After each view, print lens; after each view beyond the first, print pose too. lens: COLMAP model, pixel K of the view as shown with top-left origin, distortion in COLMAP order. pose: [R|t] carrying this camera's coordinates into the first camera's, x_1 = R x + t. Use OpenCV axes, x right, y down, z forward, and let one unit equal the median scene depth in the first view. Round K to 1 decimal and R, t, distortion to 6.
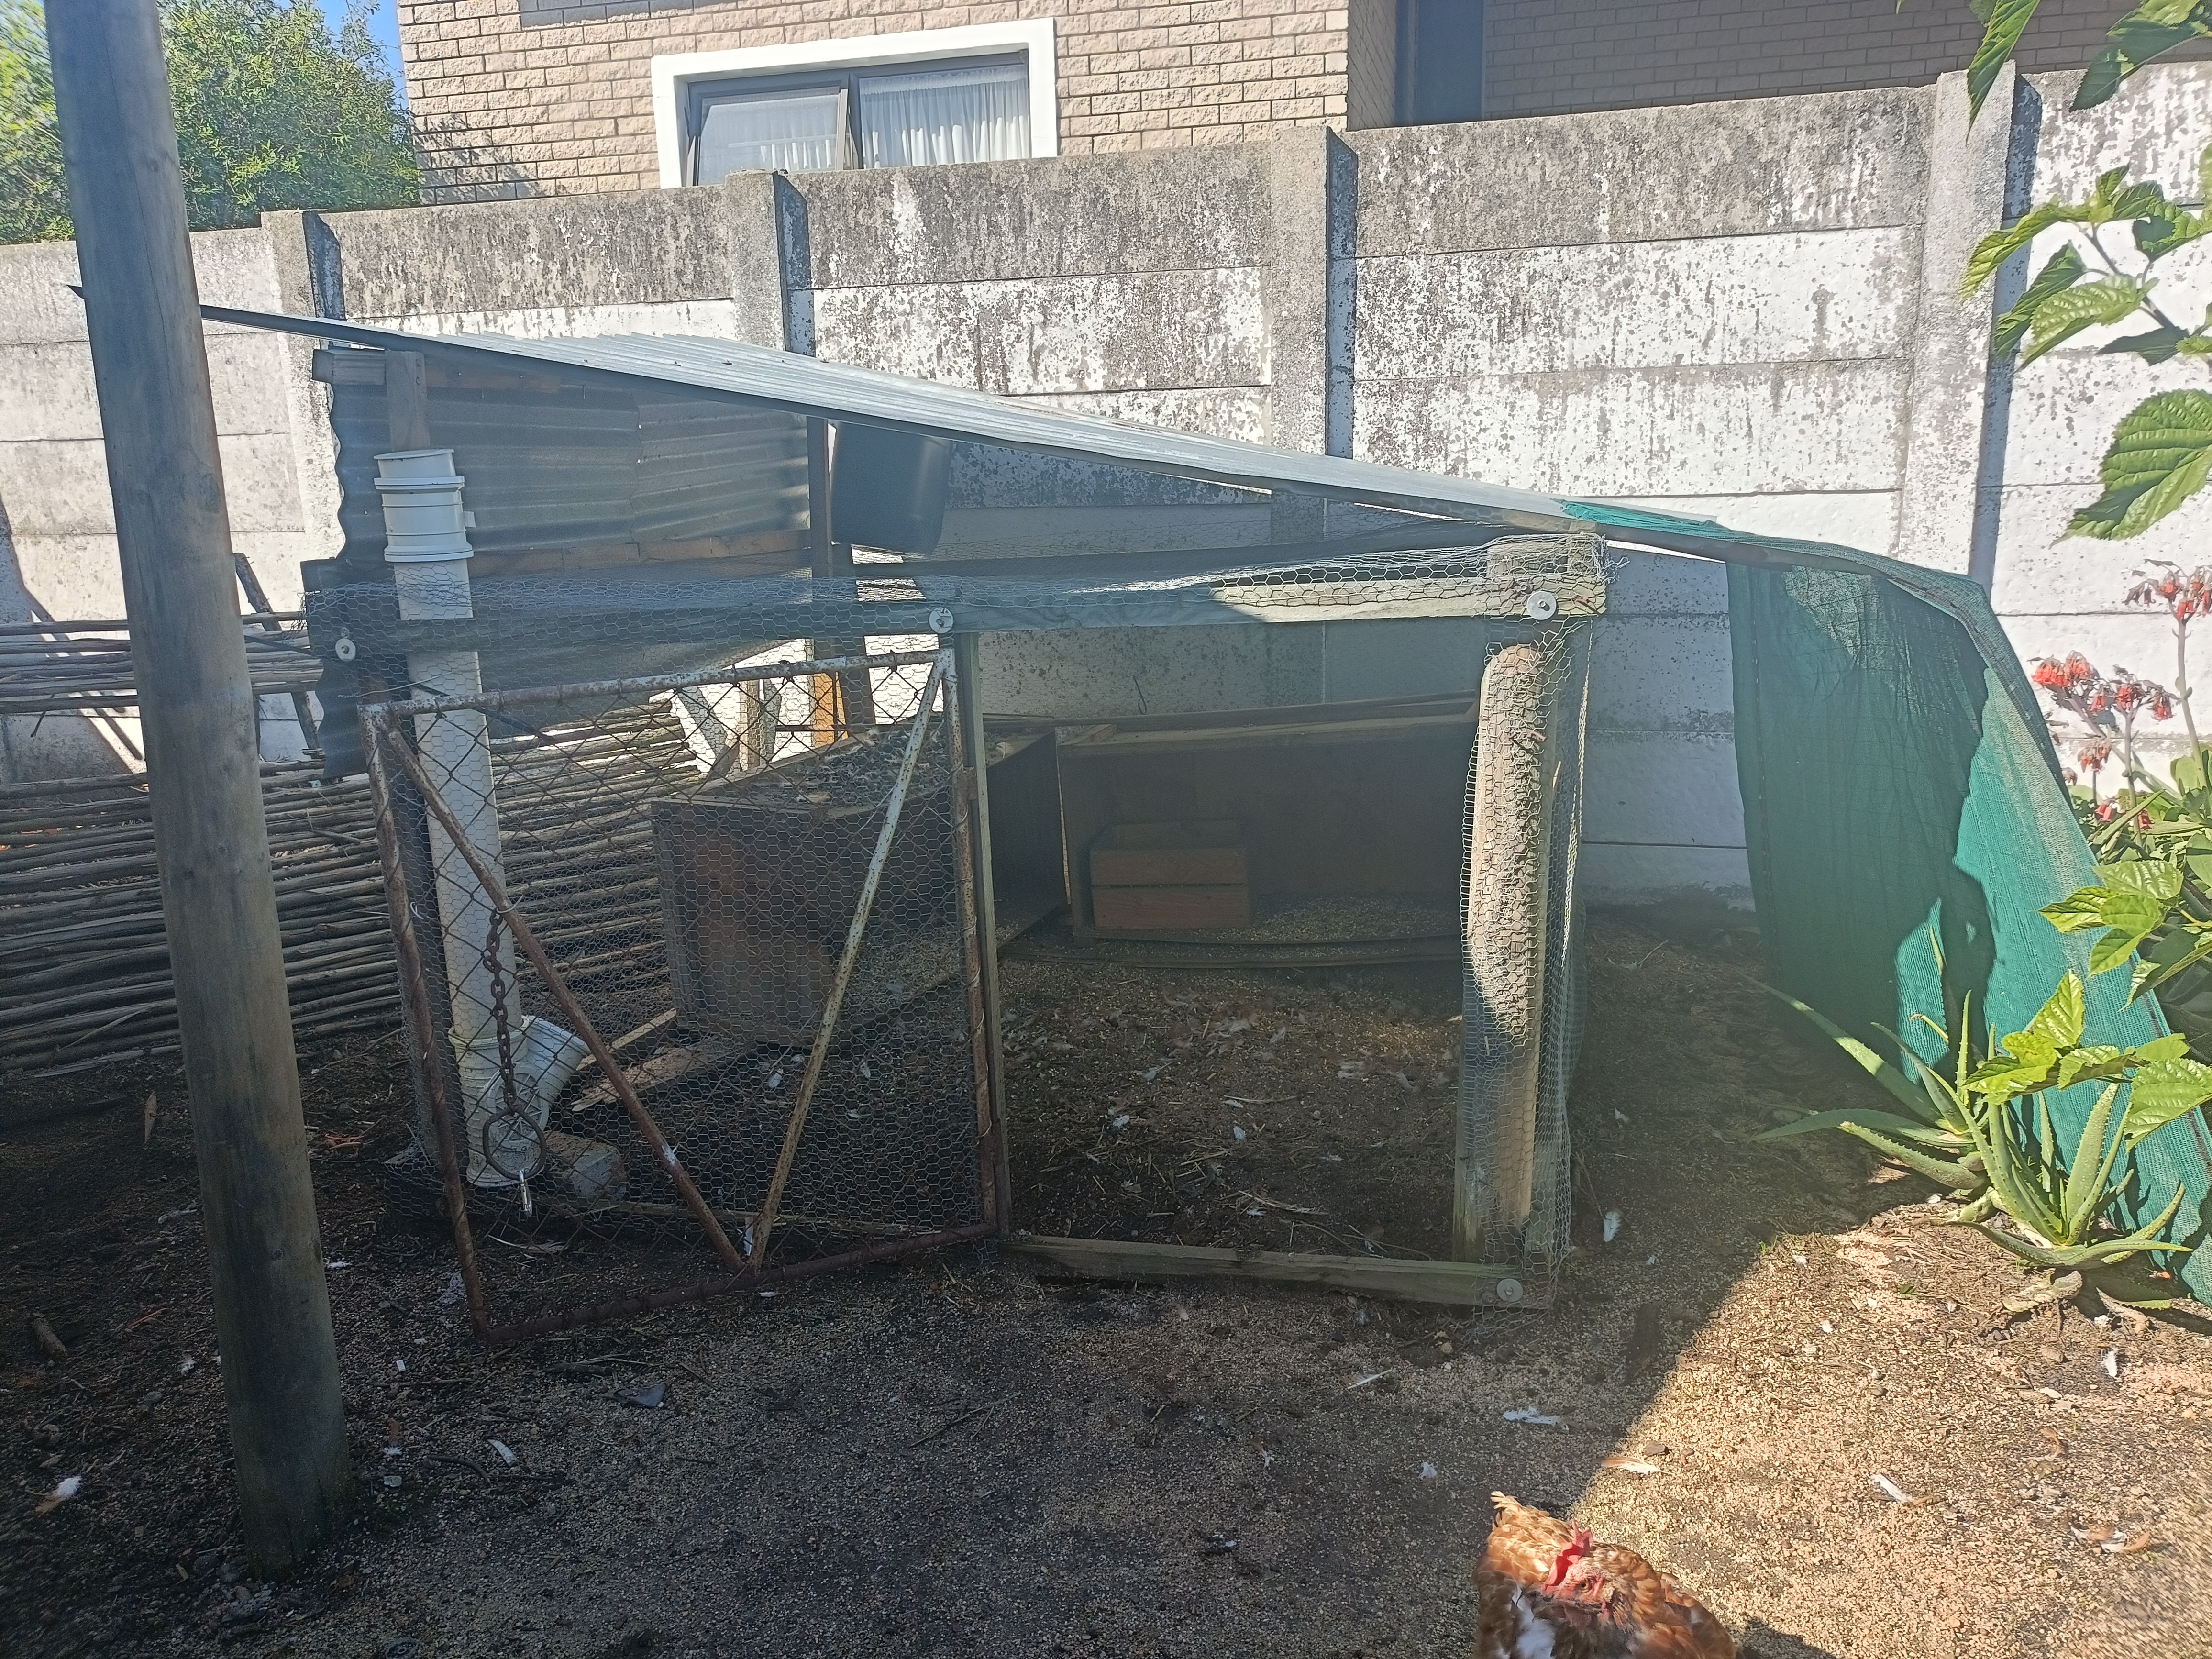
lens RADIAL K [[1602.4, 0, 1106.0], [0, 1602.4, 829.5], [0, 0, 1]] dist [0.000034, -0.001940]
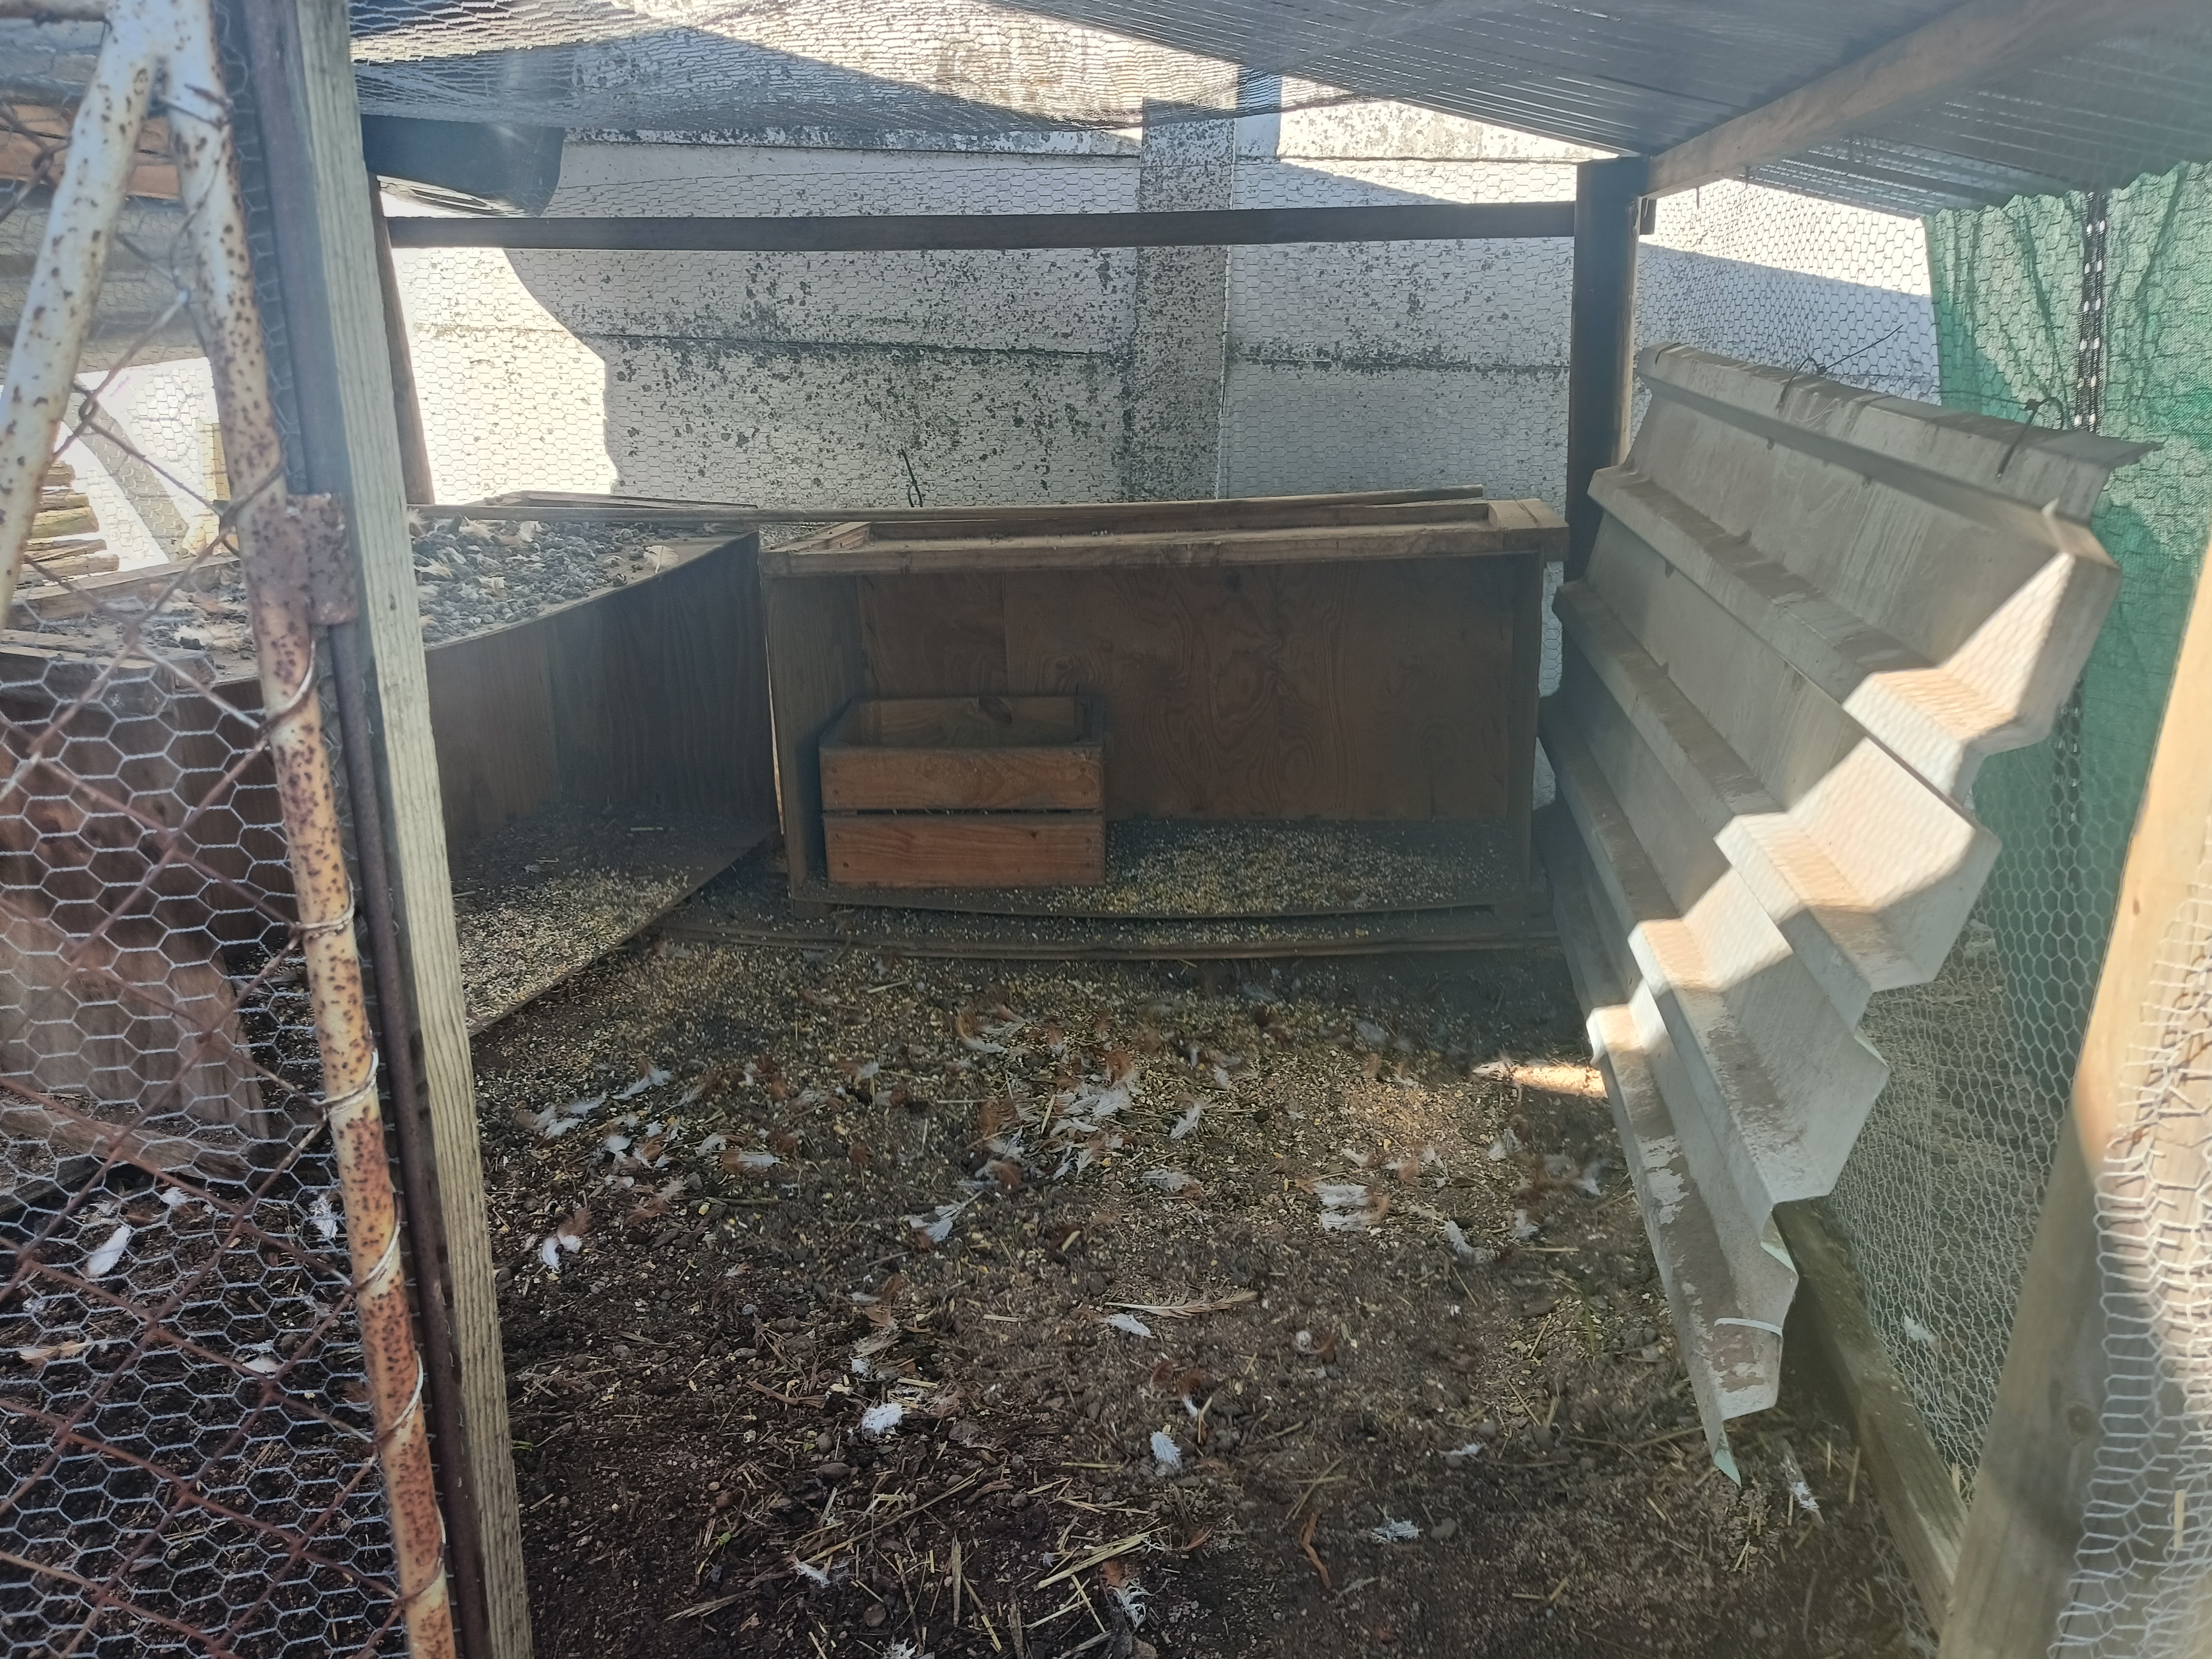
lens RADIAL K [[1632.4, 0, 1106.0], [0, 1632.4, 829.5], [0, 0, 1]] dist [-0.001230, 0.007922]
pose [[0.987783, 0.005836, 0.155726, -0.000185], [-0.018427, 0.996662, 0.079532, -0.006021], [-0.154742, -0.081430, 0.984593, 0.479275]]
